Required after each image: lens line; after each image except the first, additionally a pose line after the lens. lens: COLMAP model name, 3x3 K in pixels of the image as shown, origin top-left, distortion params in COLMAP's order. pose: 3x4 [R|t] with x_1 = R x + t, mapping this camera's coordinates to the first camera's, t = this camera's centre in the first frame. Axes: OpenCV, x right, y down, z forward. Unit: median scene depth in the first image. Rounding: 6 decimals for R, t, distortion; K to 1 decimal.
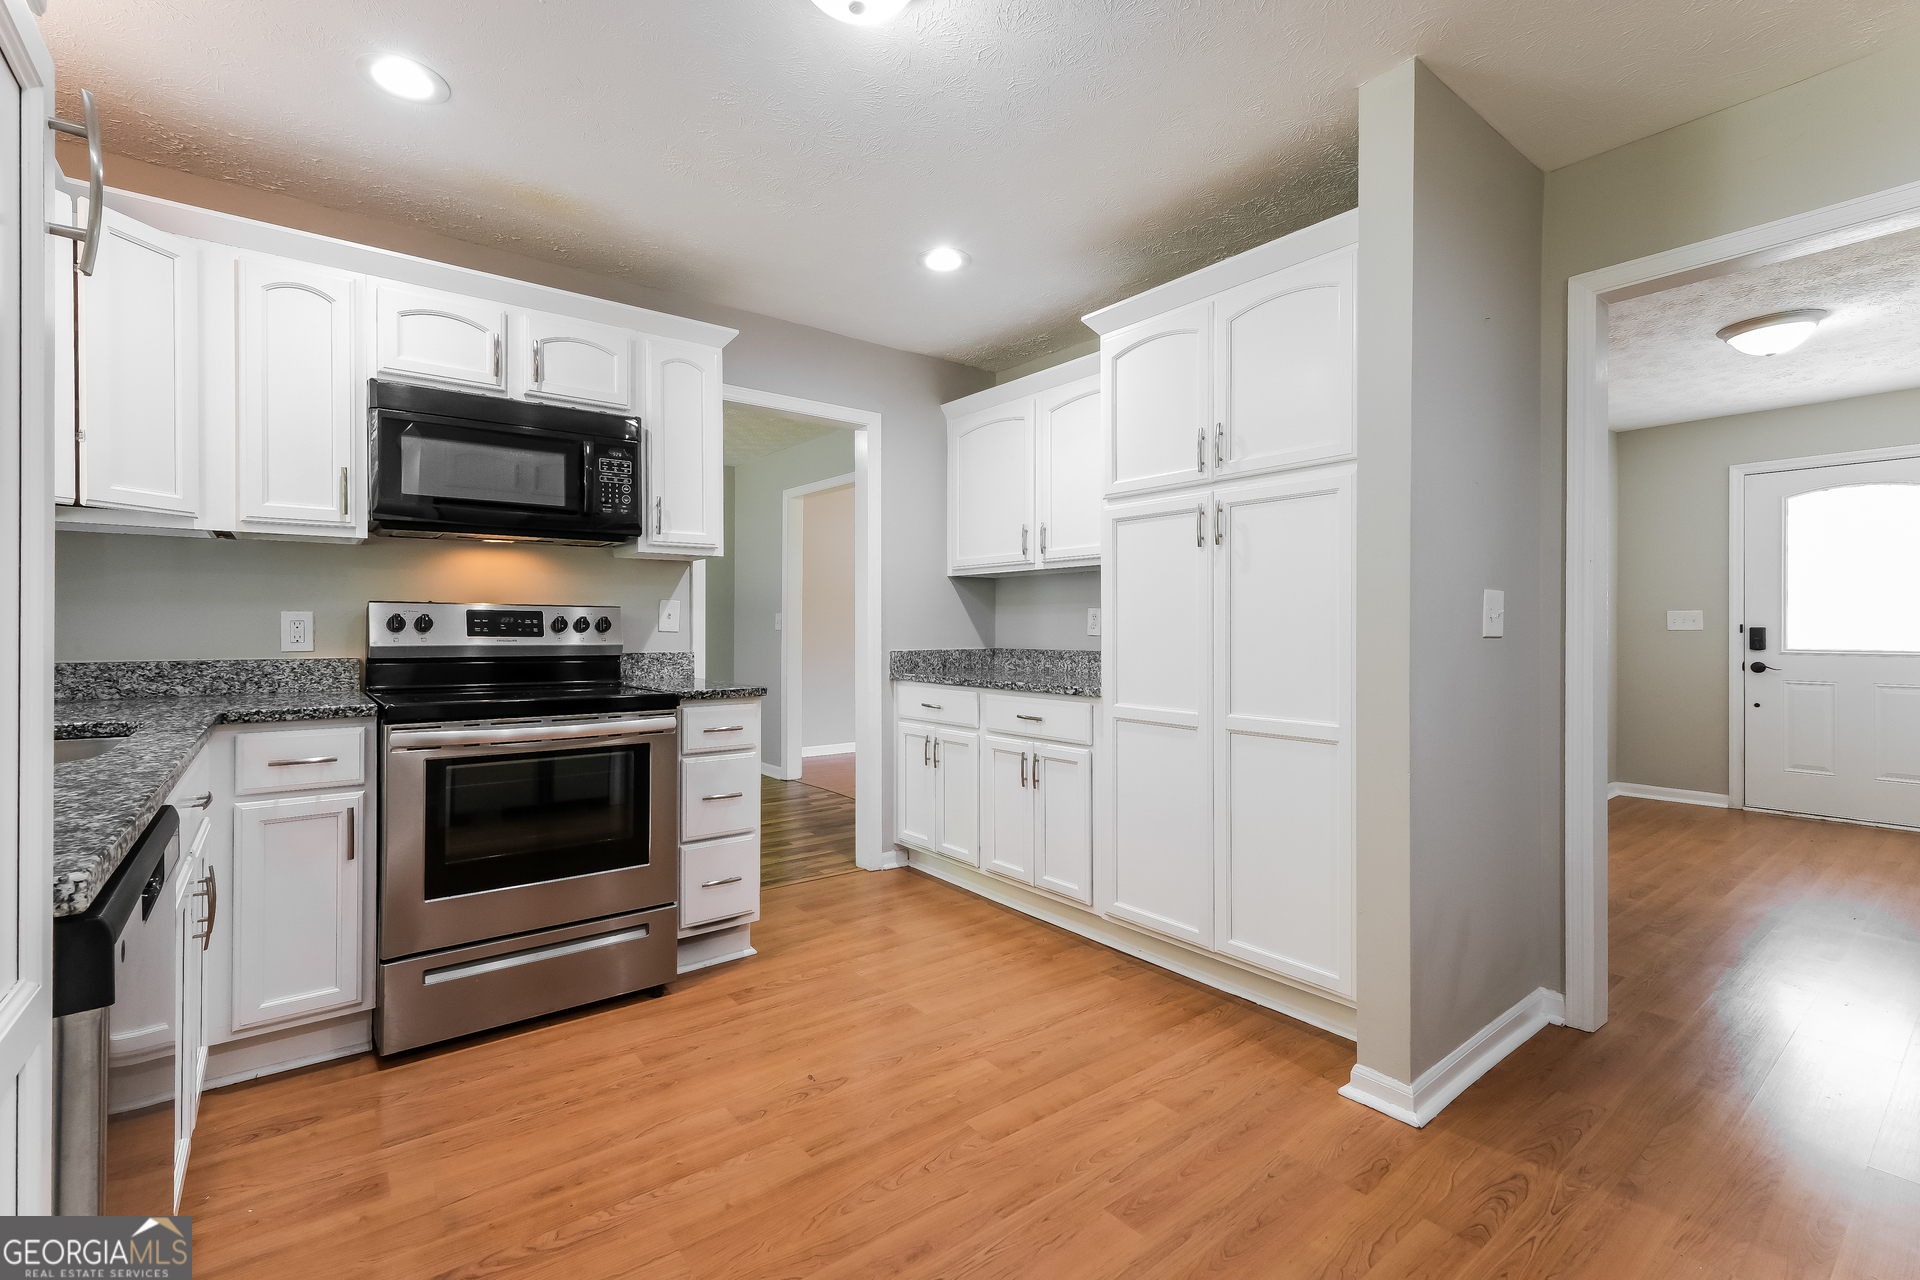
lens RADIAL K [[842.6, 0, 942.8], [0, 842.6, 630.6], [0, 0, 1]] dist [0.000460, 0.000122]
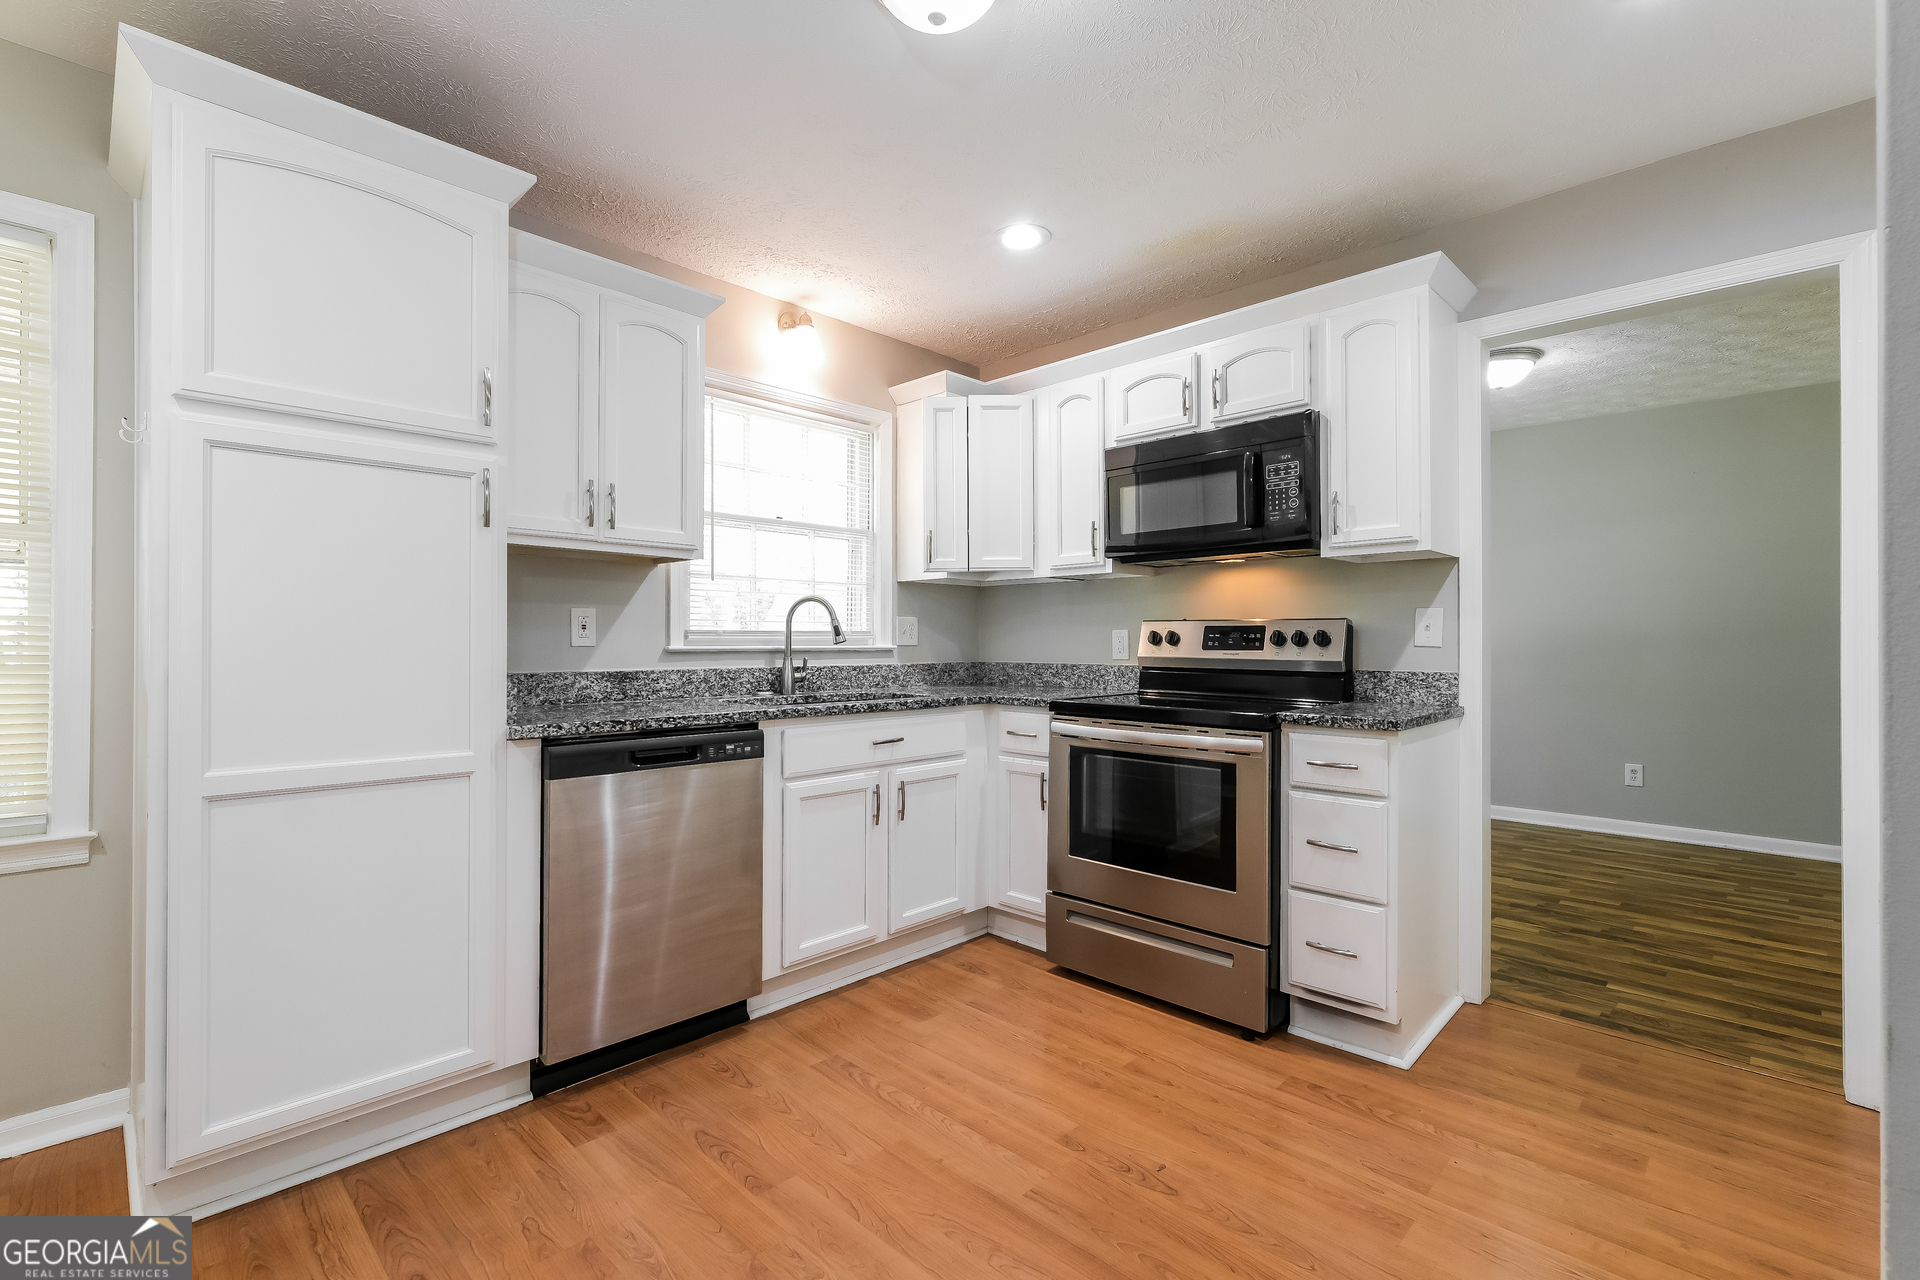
lens RADIAL K [[864.4, 0, 944.7], [0, 864.4, 642.0], [0, 0, 1]] dist [0.001017, 0.000158]
pose [[0.131852, 0.001571, -0.991268, 0.553511], [-0.001293, 0.999998, 0.001413, -0.004677], [0.991269, 0.001096, 0.131854, 0.535495]]
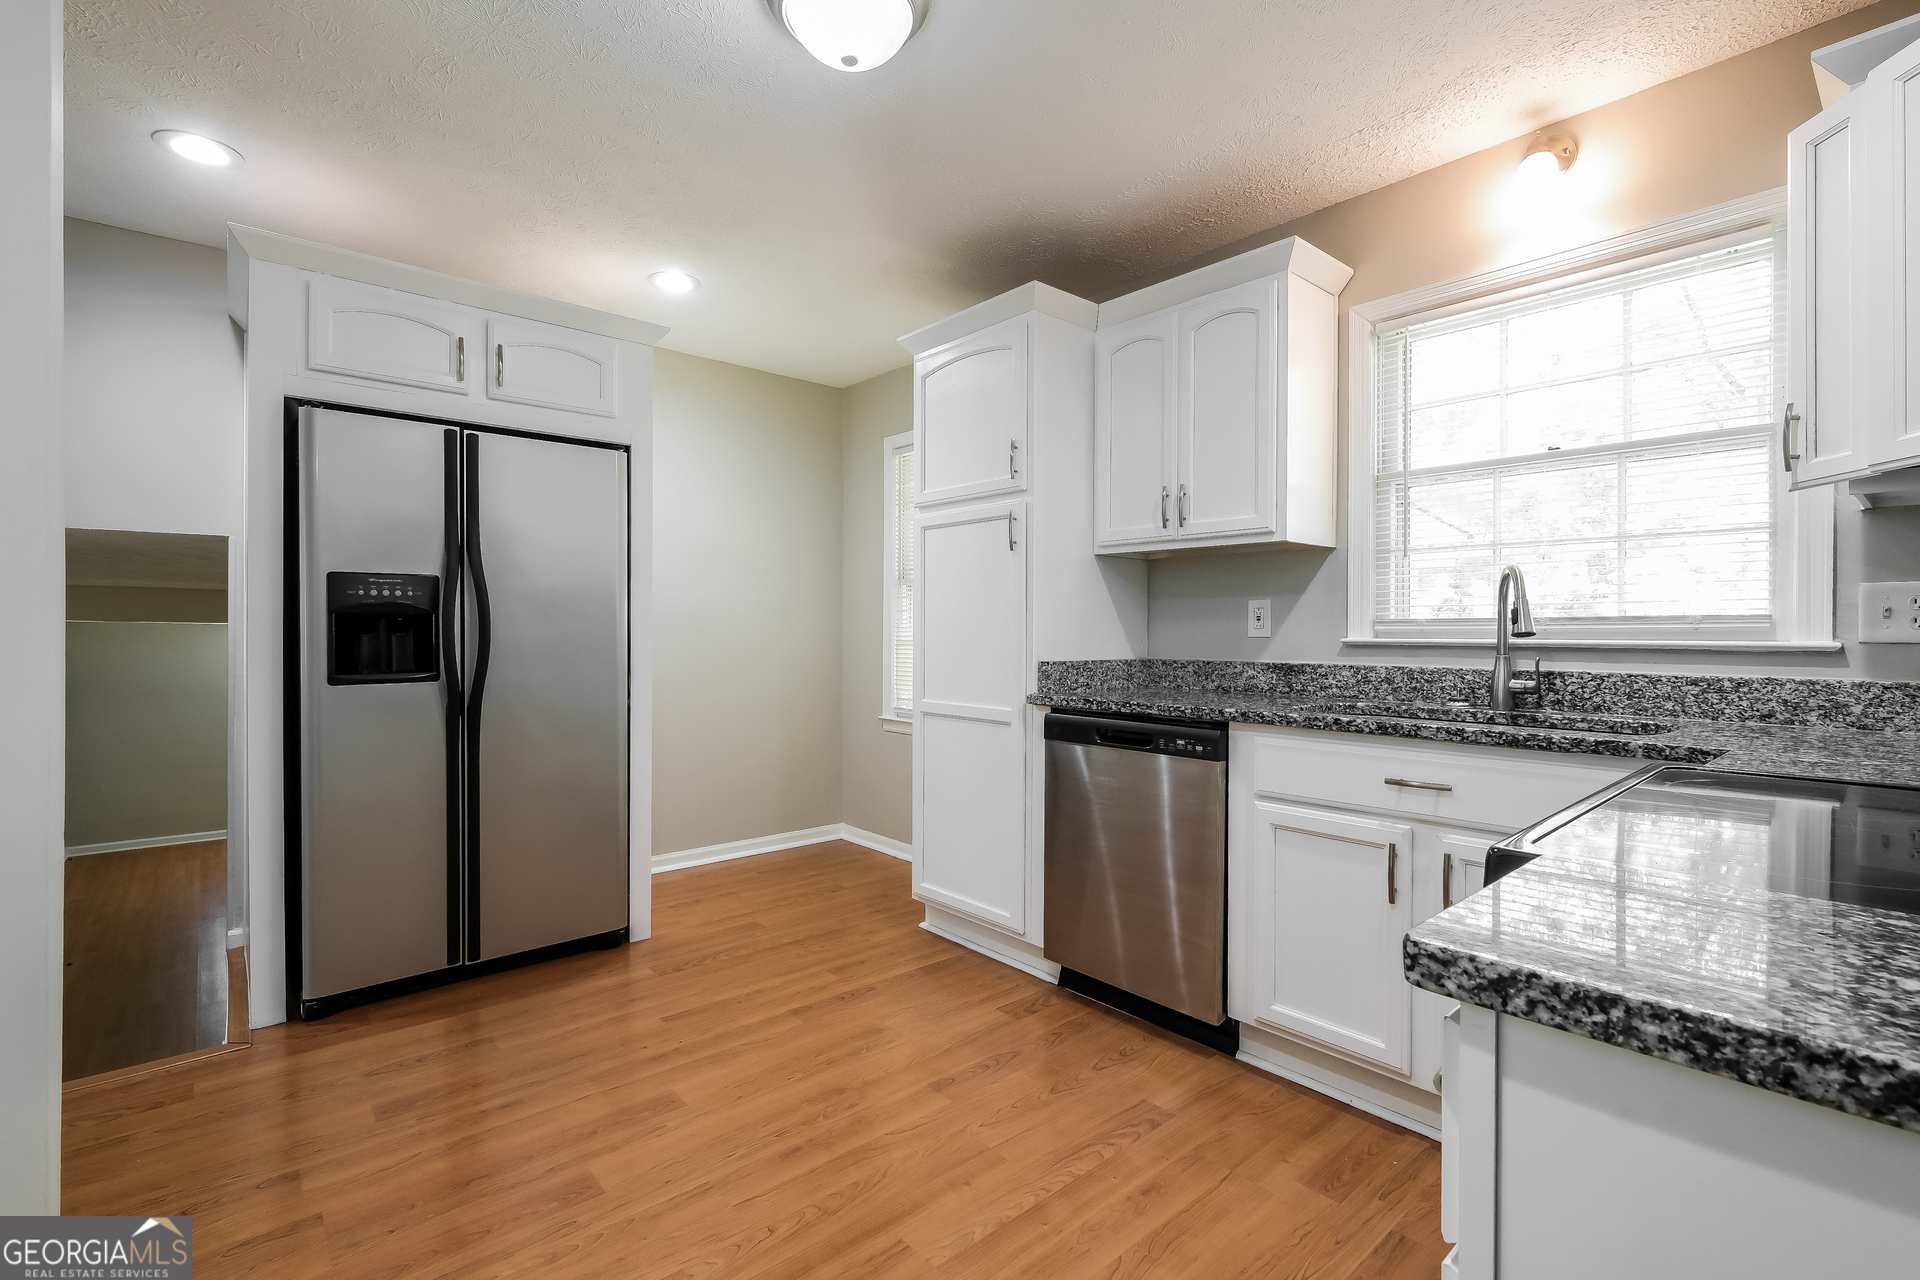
lens RADIAL K [[864.4, 0, 944.7], [0, 864.4, 642.0], [0, 0, 1]] dist [0.001017, 0.000158]
pose [[-0.998689, -0.003634, -0.051061, -0.105340], [-0.004216, 0.999927, 0.011301, -0.001904], [0.051016, 0.011502, -0.998632, 1.294474]]
